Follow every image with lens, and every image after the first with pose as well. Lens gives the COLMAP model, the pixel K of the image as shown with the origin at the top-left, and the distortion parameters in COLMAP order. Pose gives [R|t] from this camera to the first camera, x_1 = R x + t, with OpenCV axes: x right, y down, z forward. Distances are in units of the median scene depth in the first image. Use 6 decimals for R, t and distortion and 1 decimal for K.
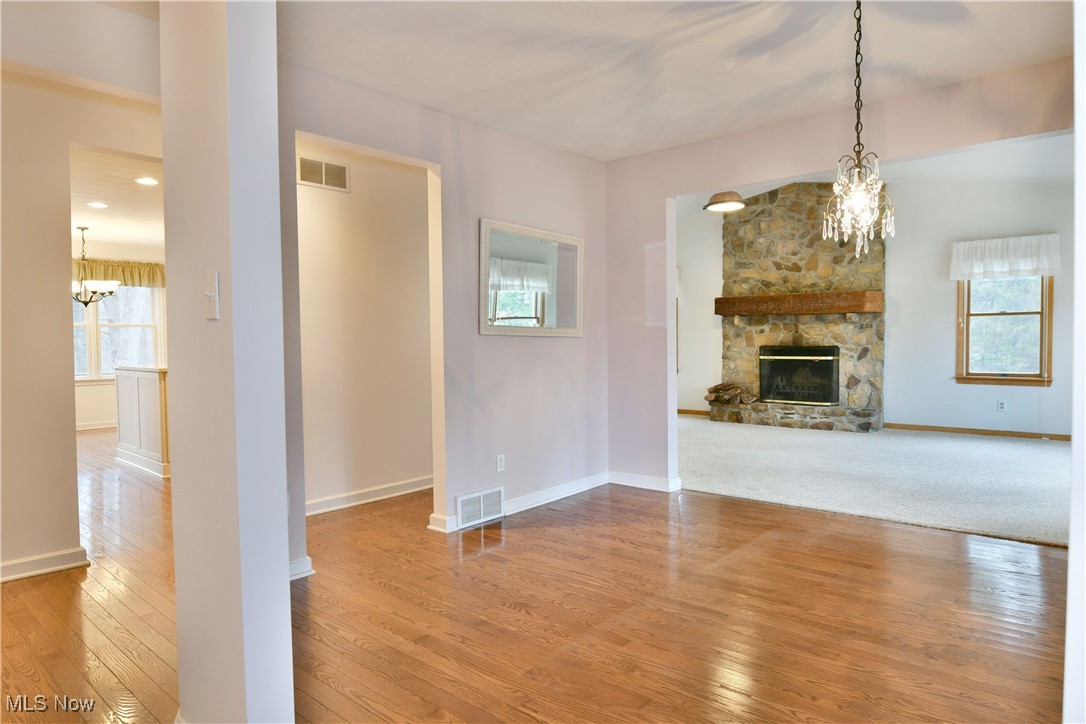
lens RADIAL K [[656.2, 0, 539.3], [0, 656.2, 362.8], [0, 0, 1]] dist [-0.012955, -0.003089]
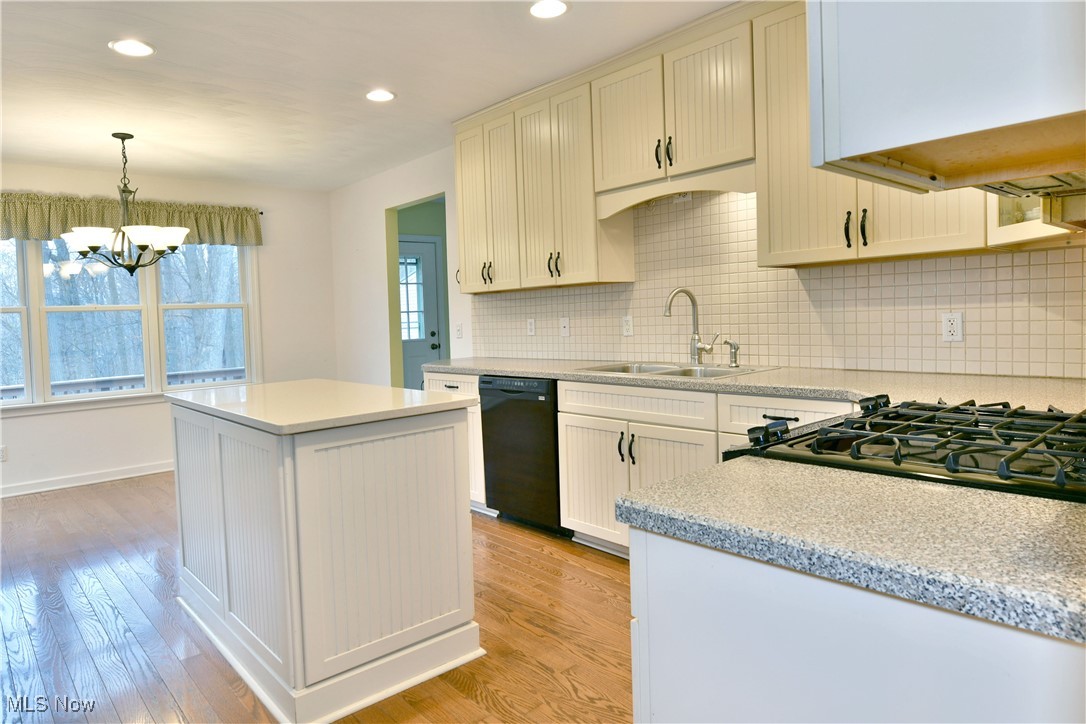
lens RADIAL K [[674.2, 0, 541.5], [0, 674.2, 344.8], [0, 0, 1]] dist [-0.008742, -0.000104]
pose [[0.992788, -0.024057, -0.117444, -0.254911], [0.025519, 0.999614, 0.010963, -0.021016], [0.117135, -0.013881, 0.993019, 0.427697]]
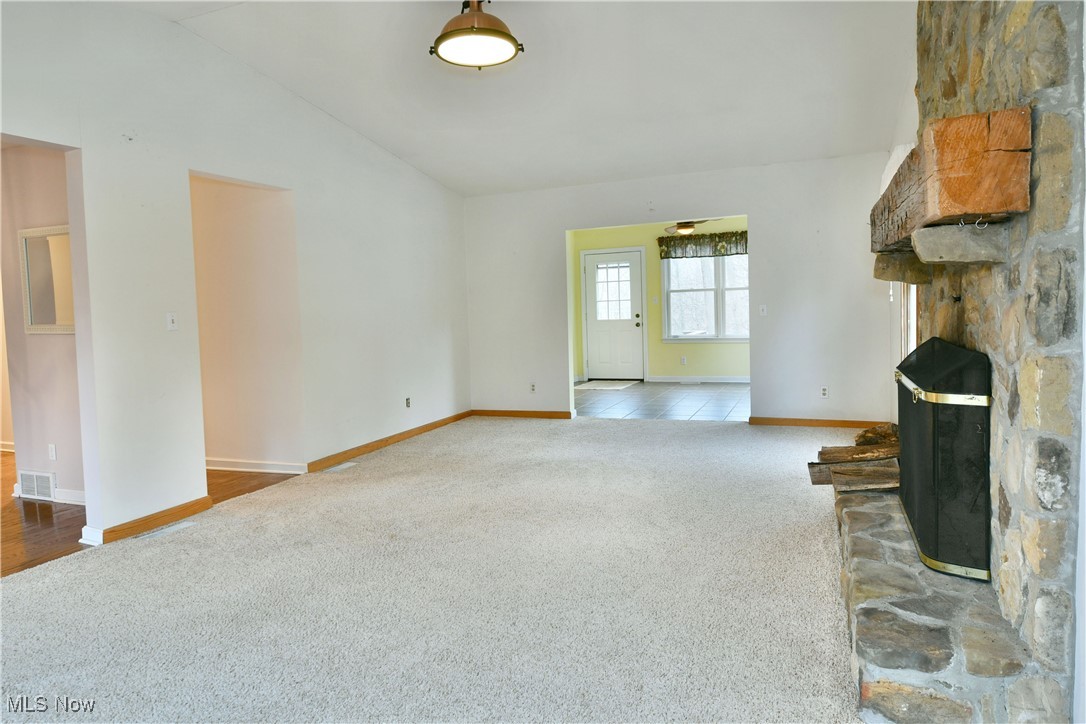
lens RADIAL K [[661.8, 0, 543.9], [0, 661.8, 339.0], [0, 0, 1]] dist [-0.012316, -0.003263]
pose [[0.323943, 0.043116, -0.945094, 0.628873], [-0.000281, 0.998965, 0.045477, -0.042534], [0.946076, -0.014466, 0.323620, 0.734335]]
